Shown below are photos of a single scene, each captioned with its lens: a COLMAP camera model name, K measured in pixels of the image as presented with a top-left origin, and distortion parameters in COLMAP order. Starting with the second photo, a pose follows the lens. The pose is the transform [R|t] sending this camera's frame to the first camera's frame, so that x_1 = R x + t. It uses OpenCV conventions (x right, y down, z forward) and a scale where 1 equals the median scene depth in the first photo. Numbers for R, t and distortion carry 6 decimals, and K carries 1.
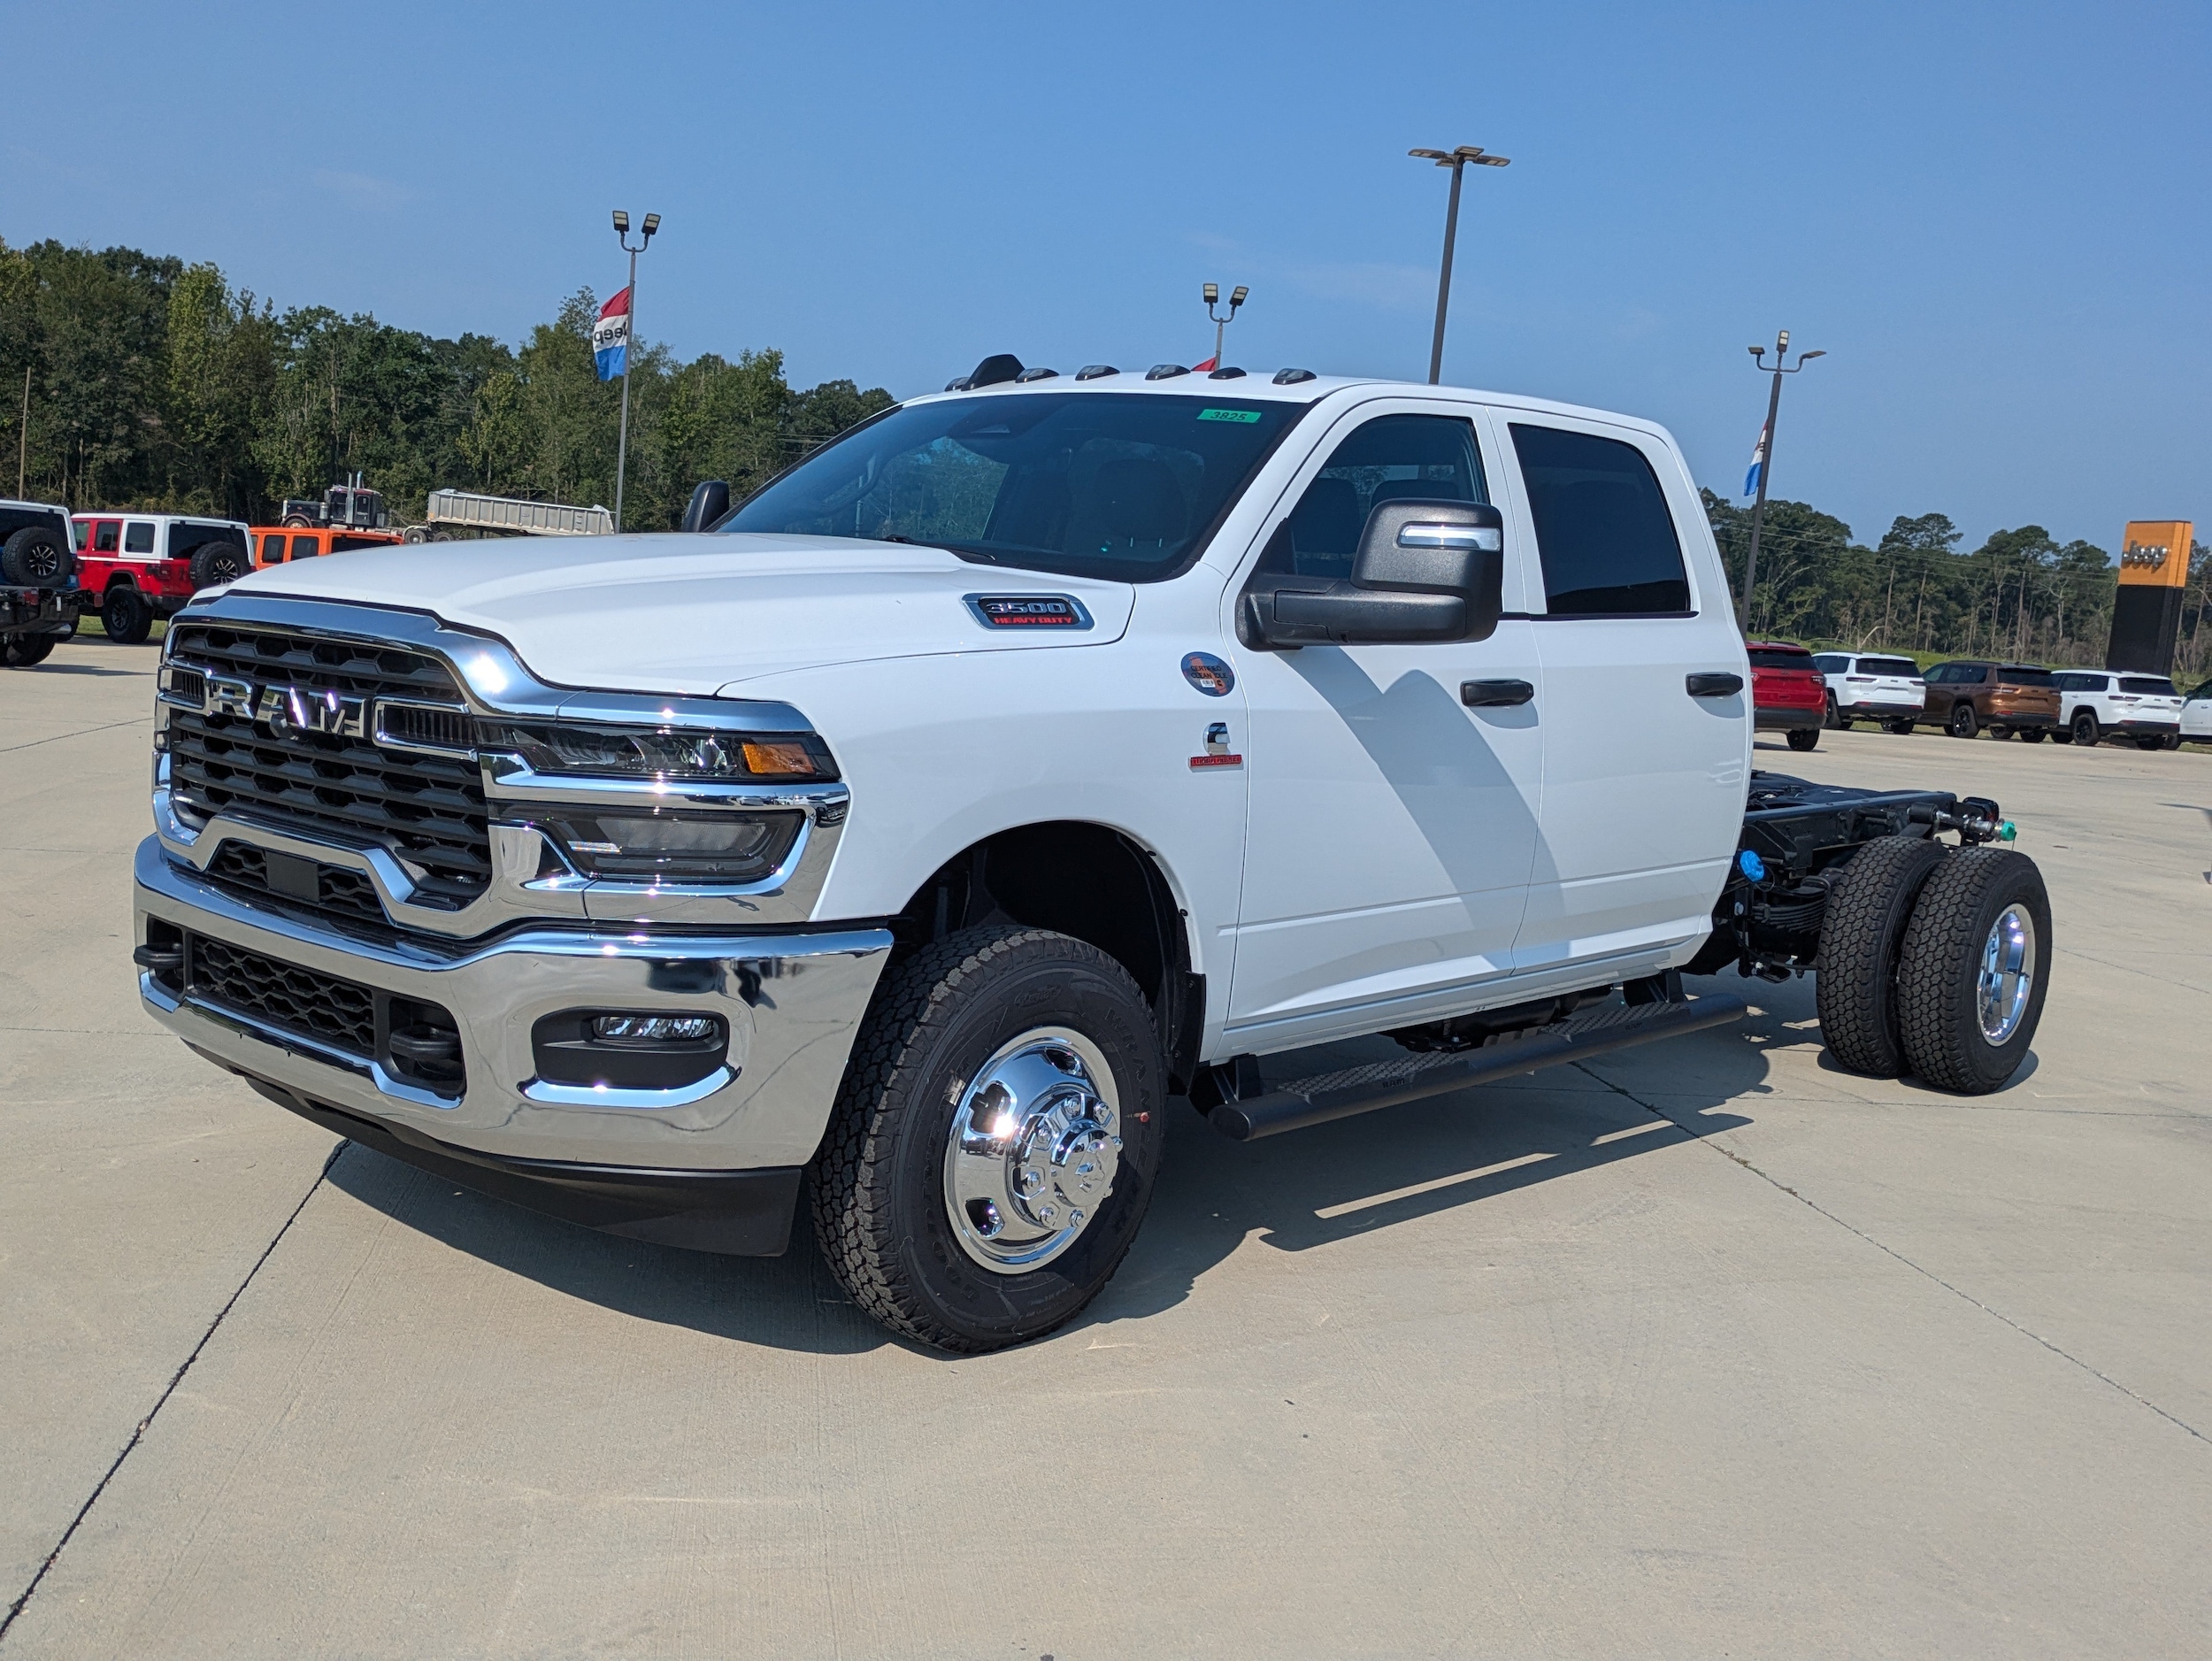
lens RADIAL K [[2514.3, 0, 1091.5], [0, 2514.3, 843.6], [0, 0, 1]] dist [0.021897, -0.033902]
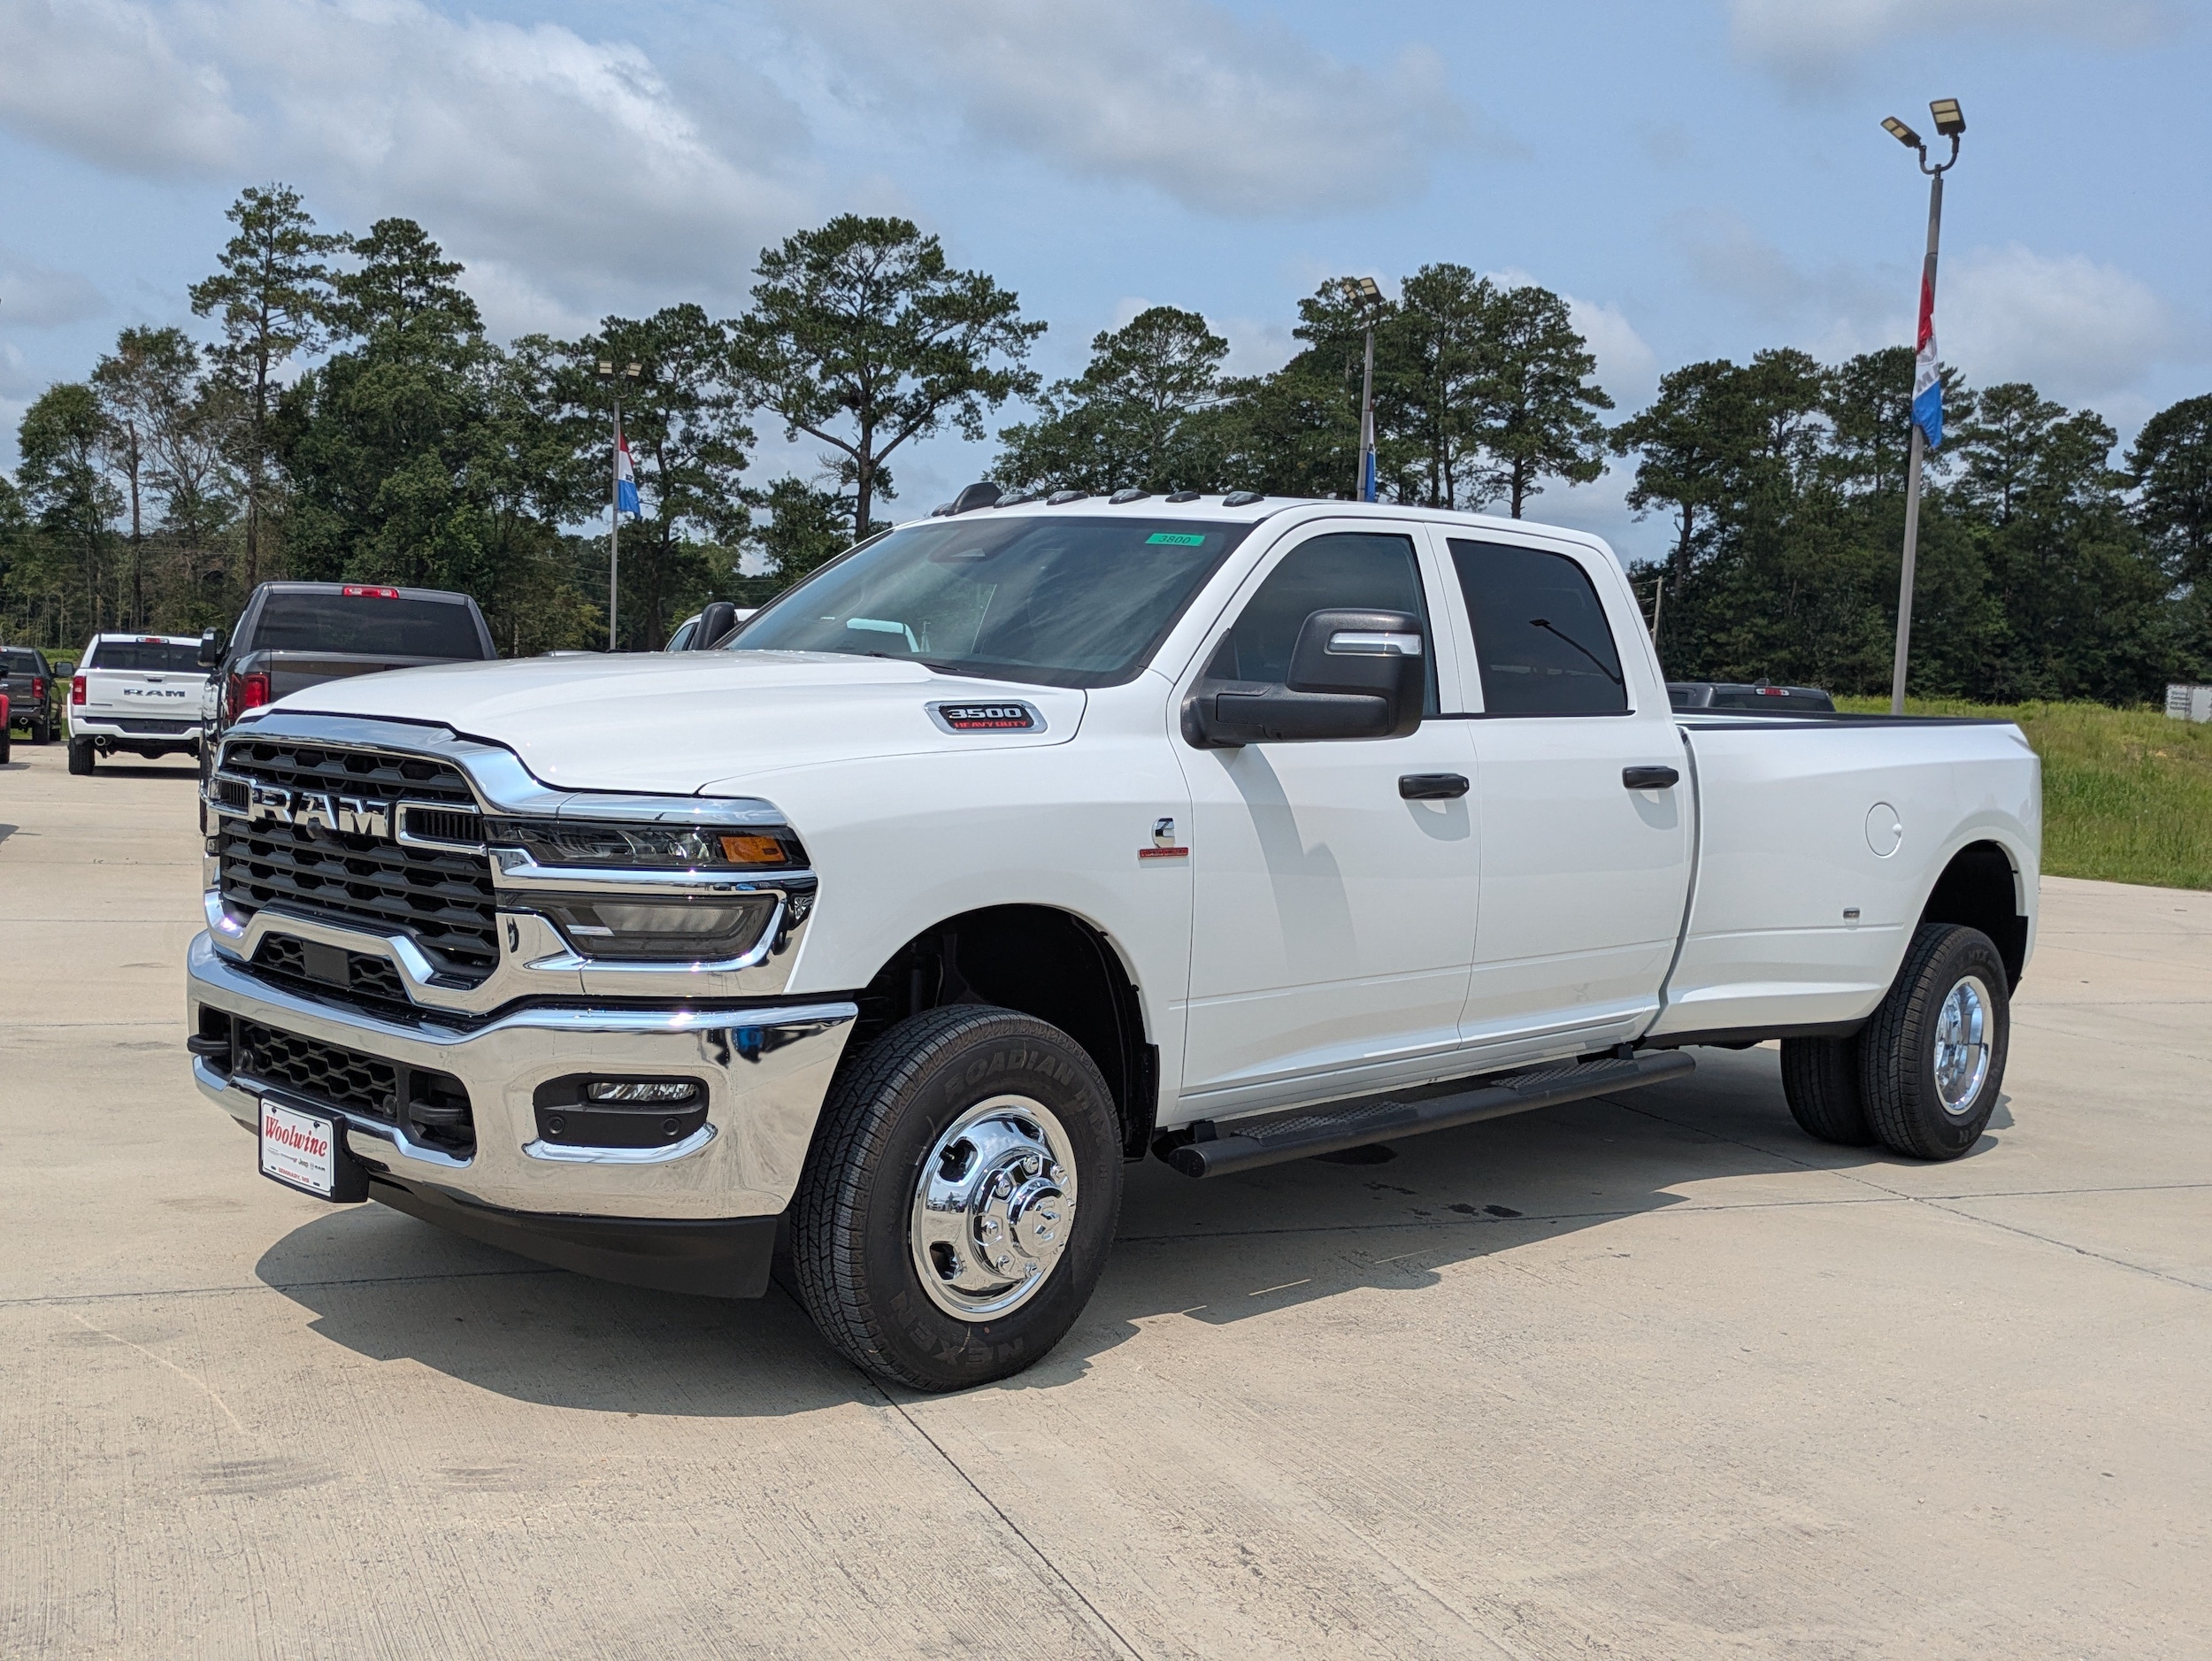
lens RADIAL K [[2514.3, 0, 1091.5], [0, 2514.3, 843.6], [0, 0, 1]] dist [0.021897, -0.033902]
pose [[0.999581, -0.014512, -0.025028, 0.049308], [0.013400, 0.998940, -0.044046, 0.013546], [0.025641, 0.043692, 0.998716, -0.105060]]
